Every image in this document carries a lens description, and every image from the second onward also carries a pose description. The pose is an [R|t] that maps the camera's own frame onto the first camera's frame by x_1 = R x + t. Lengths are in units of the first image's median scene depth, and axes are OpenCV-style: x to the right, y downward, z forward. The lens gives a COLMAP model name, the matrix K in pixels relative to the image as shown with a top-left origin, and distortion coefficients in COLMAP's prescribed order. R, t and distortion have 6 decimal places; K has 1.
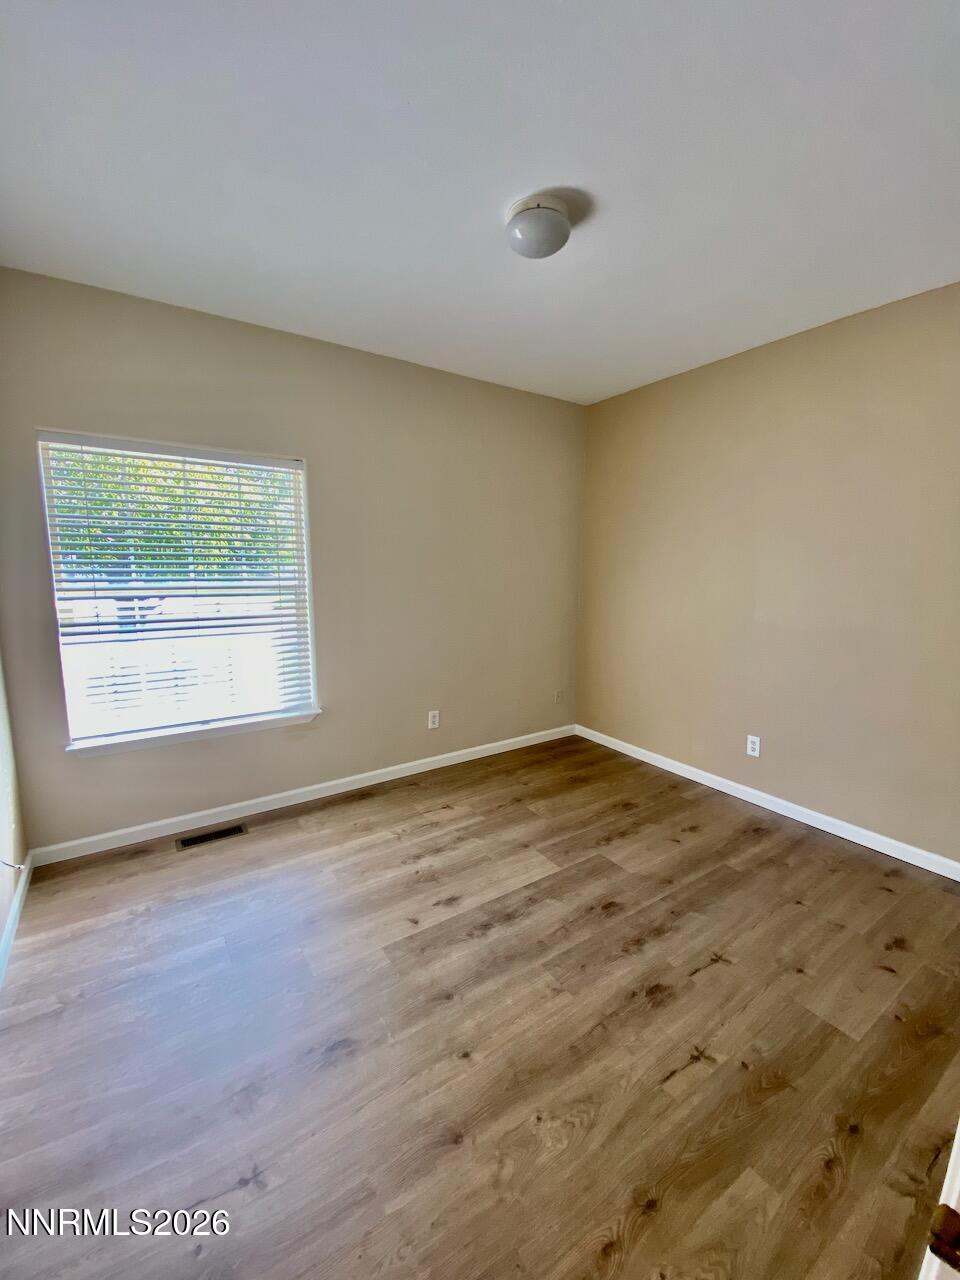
lens RADIAL K [[517.9, 0, 480.0], [0, 517.9, 640.0], [0, 0, 1]] dist [0.024605, -0.021061]
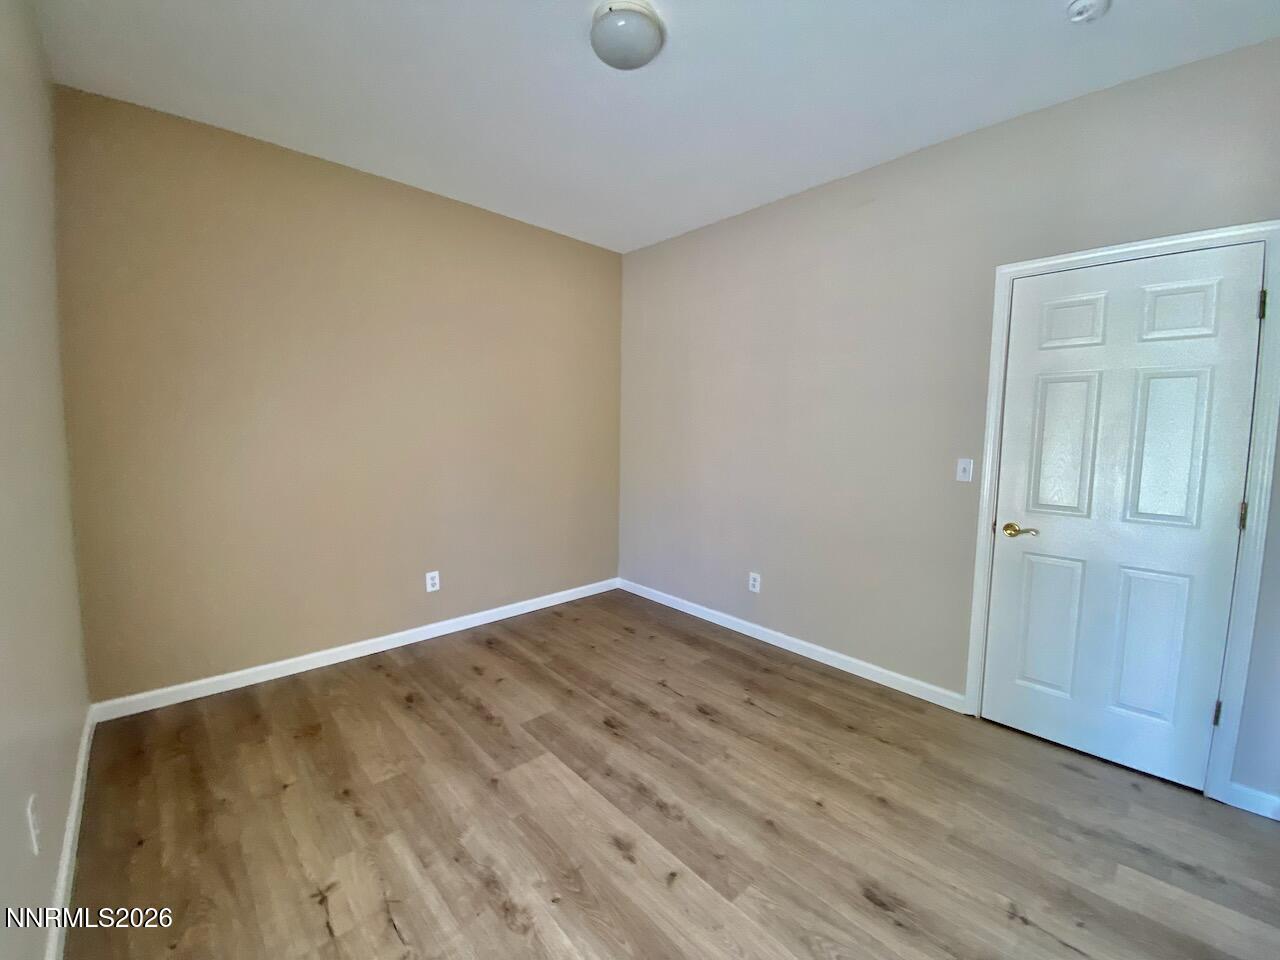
lens RADIAL K [[517.9, 0, 640.0], [0, 517.9, 480.0], [0, 0, 1]] dist [0.024605, -0.021061]
pose [[-0.147529, -0.108871, 0.983047, -0.705096], [0.130240, 0.983130, 0.128426, -0.096716], [-0.980445, 0.146978, -0.130861, 0.959683]]
